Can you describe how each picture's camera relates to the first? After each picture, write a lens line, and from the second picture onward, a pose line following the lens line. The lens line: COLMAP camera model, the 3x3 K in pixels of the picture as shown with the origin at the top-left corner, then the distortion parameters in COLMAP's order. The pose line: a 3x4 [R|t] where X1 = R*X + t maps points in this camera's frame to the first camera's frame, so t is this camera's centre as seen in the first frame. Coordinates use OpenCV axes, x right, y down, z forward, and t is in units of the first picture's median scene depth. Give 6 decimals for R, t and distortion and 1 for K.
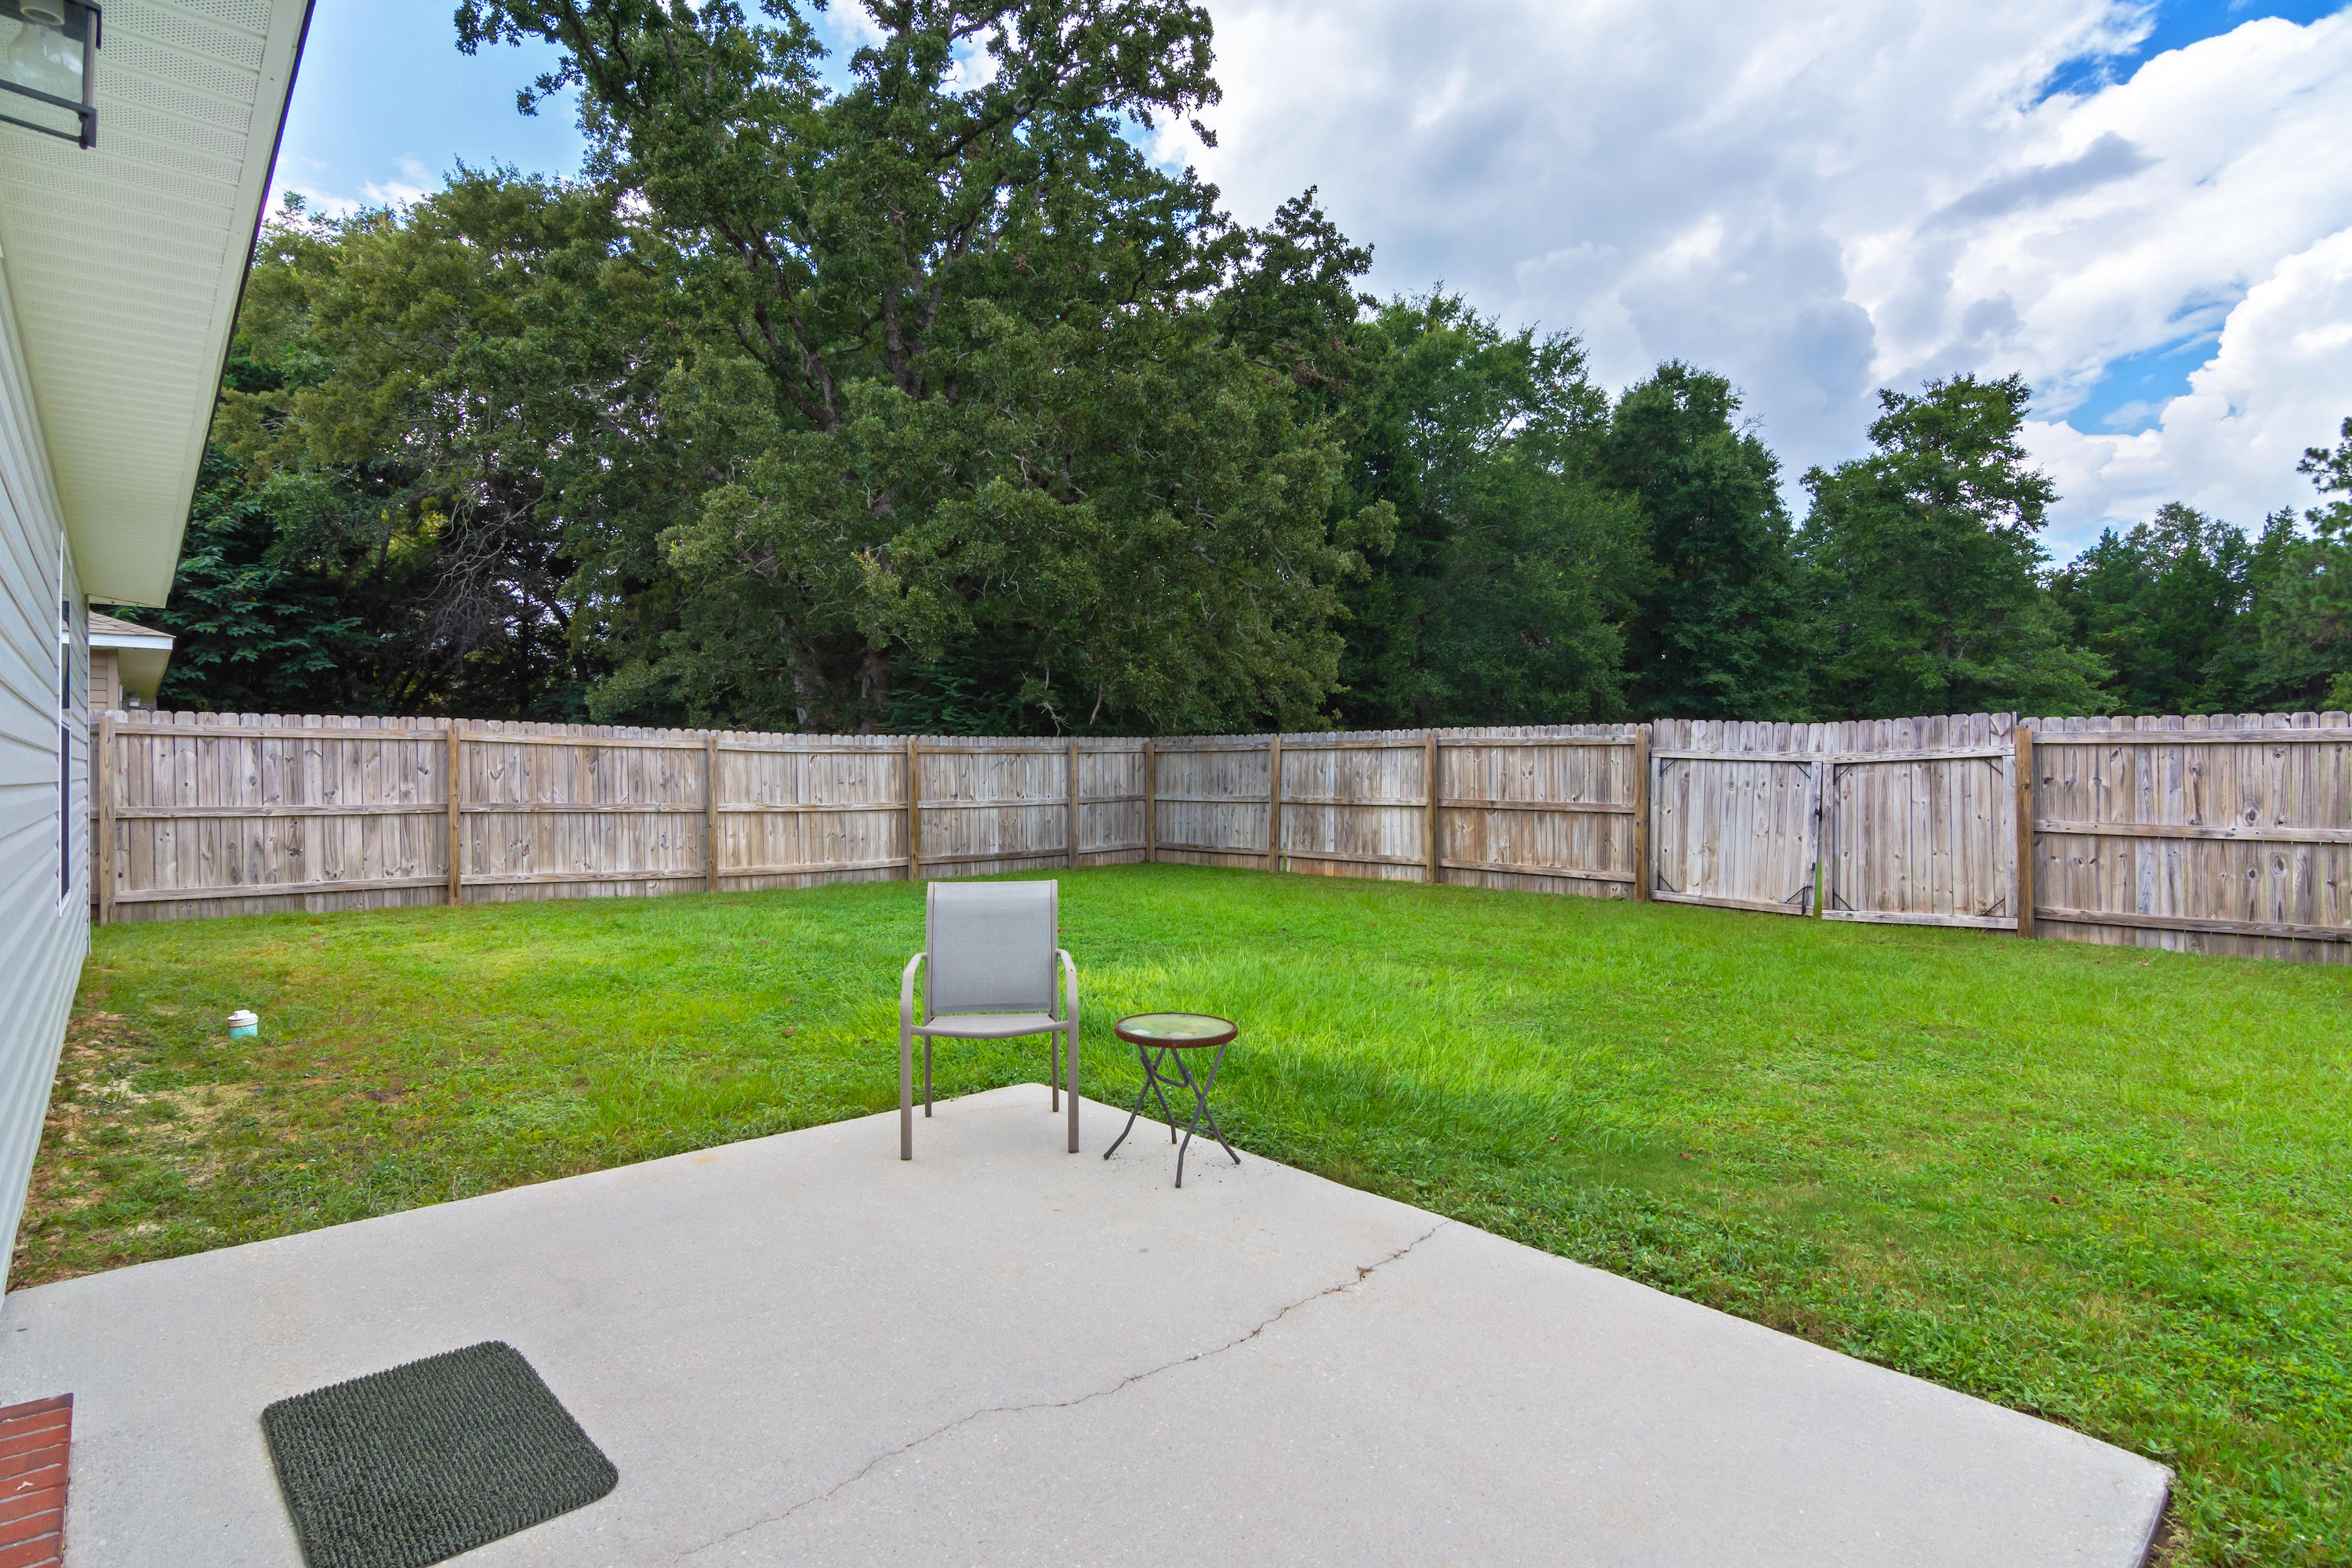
lens RADIAL K [[1165.4, 0, 1182.0], [0, 1165.4, 783.3], [0, 0, 1]] dist [-0.007377, 0.001770]
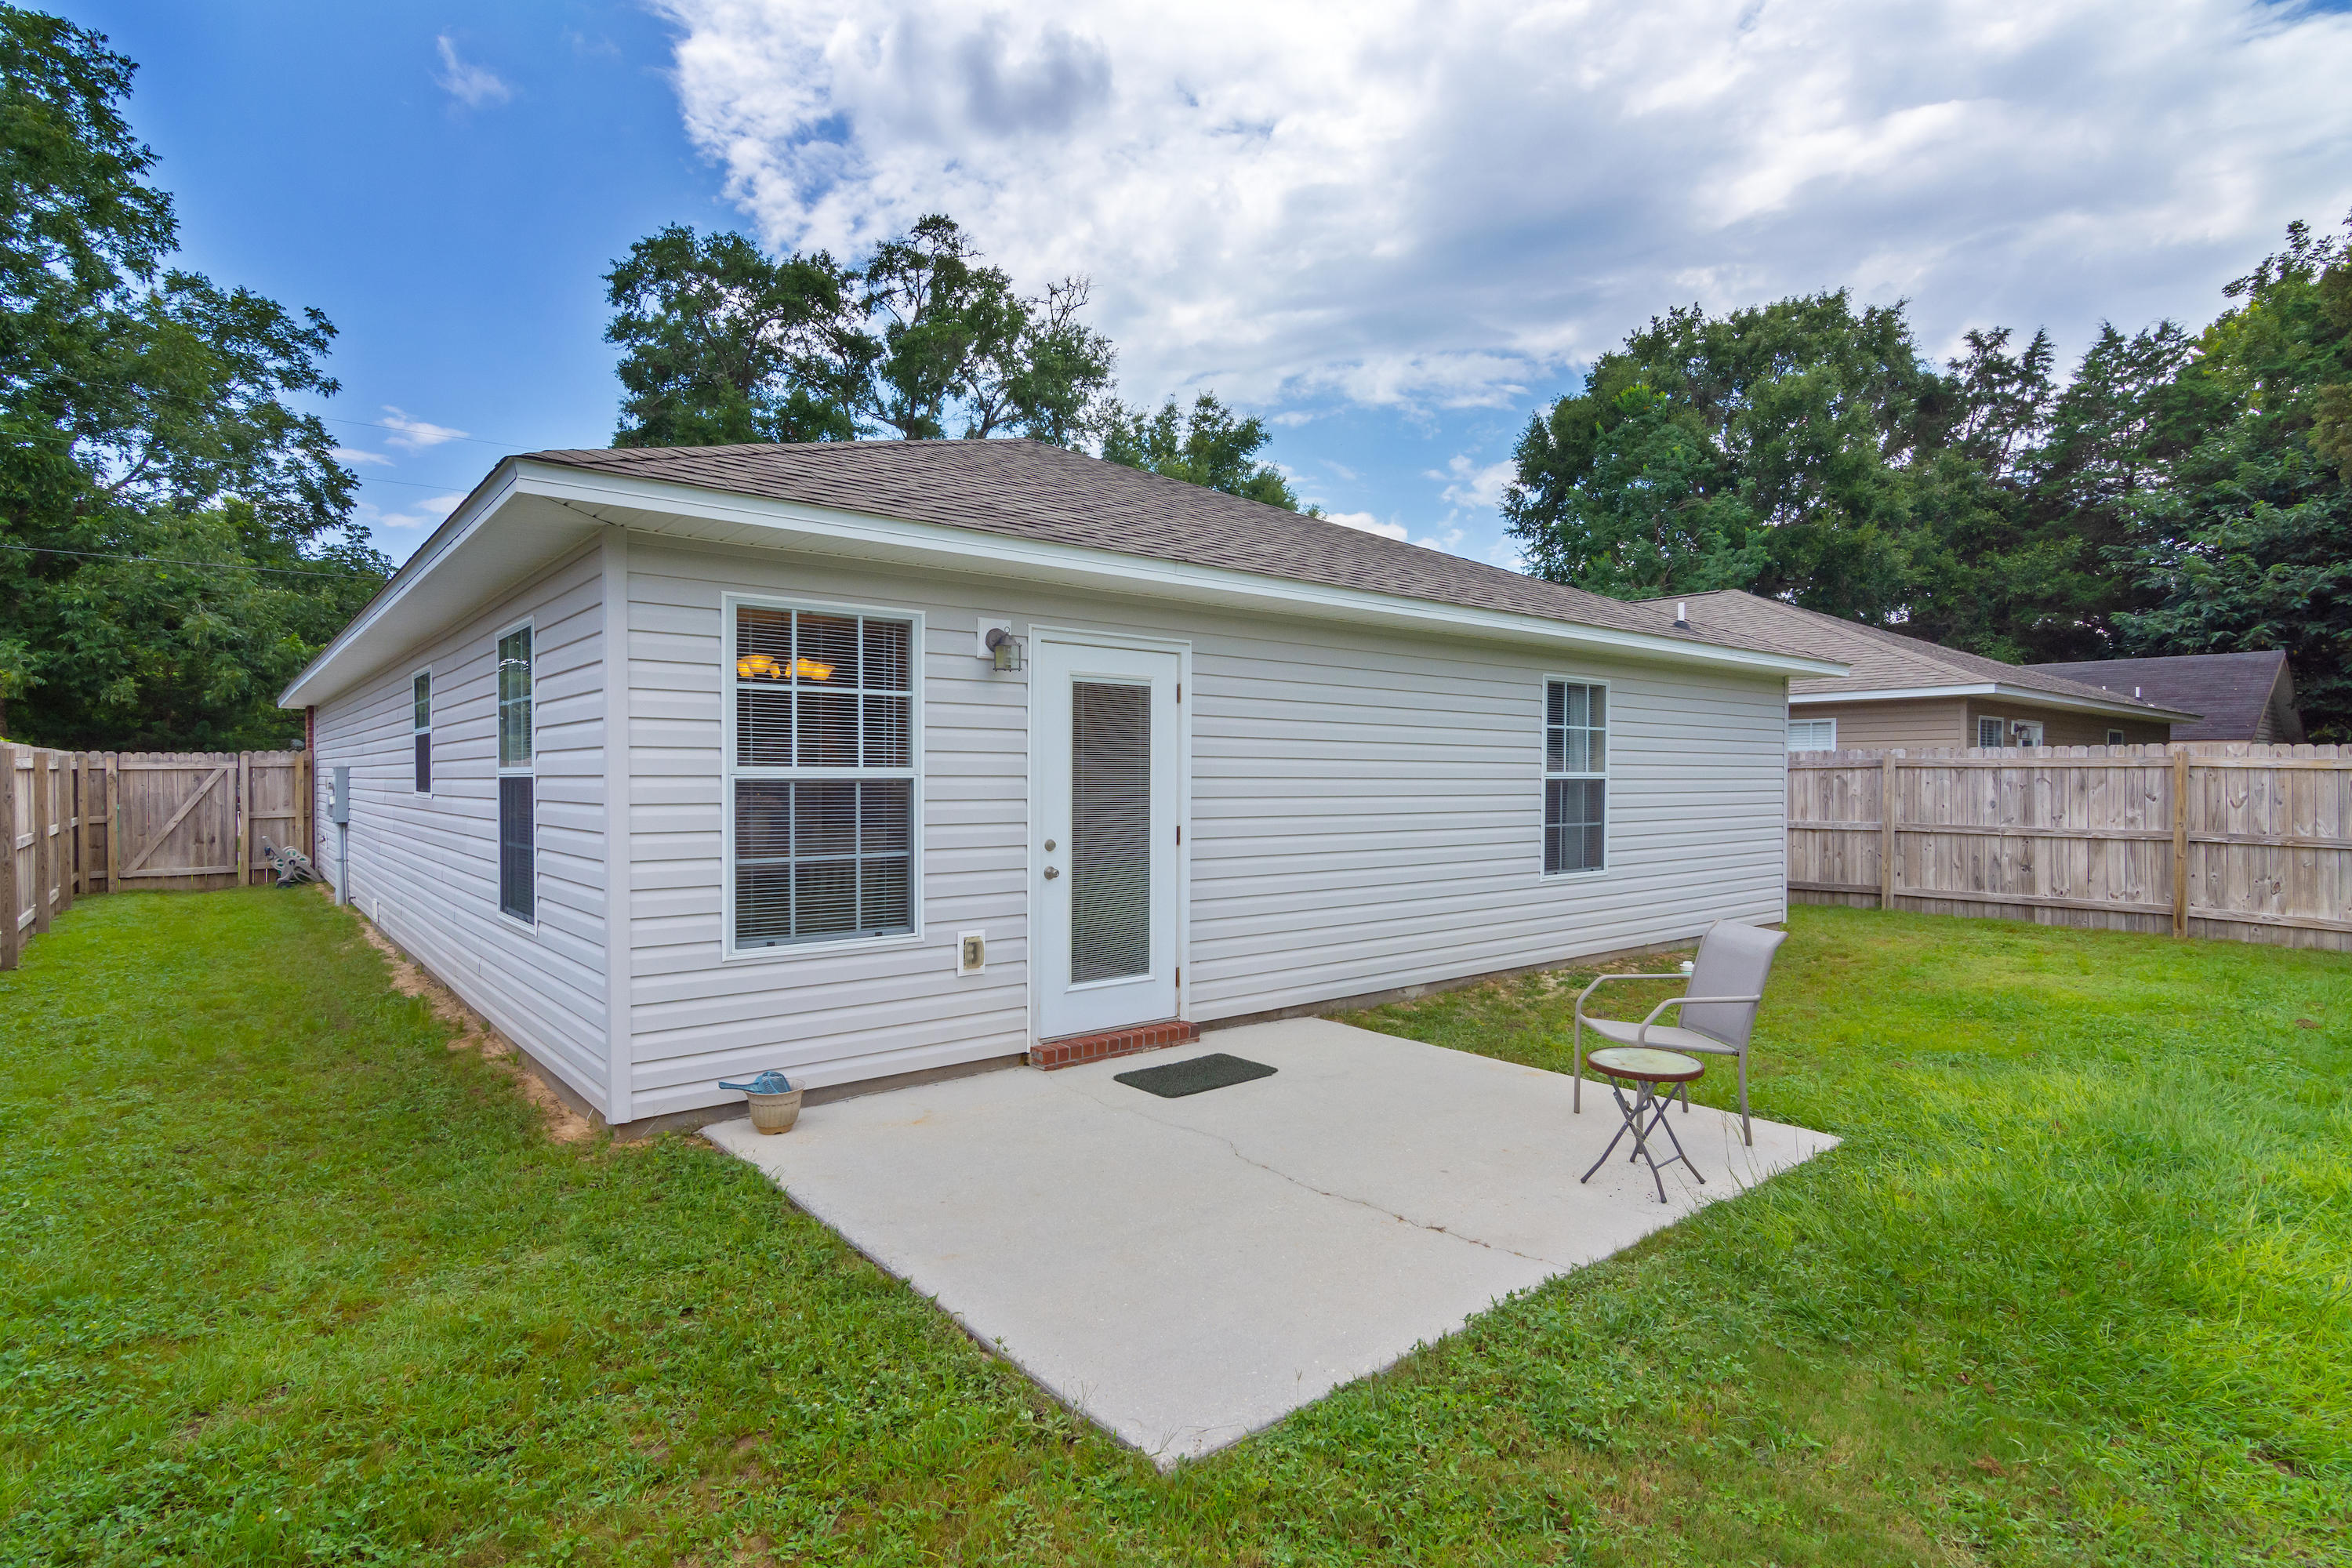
lens RADIAL K [[1165.4, 0, 1179.0], [0, 1165.4, 783.6], [0, 0, 1]] dist [-0.007377, 0.001770]
pose [[-0.021391, 0.005781, -0.999754, 0.382723], [-0.012602, 0.999902, 0.006051, -0.019244], [0.999692, 0.012728, -0.021316, 0.197067]]
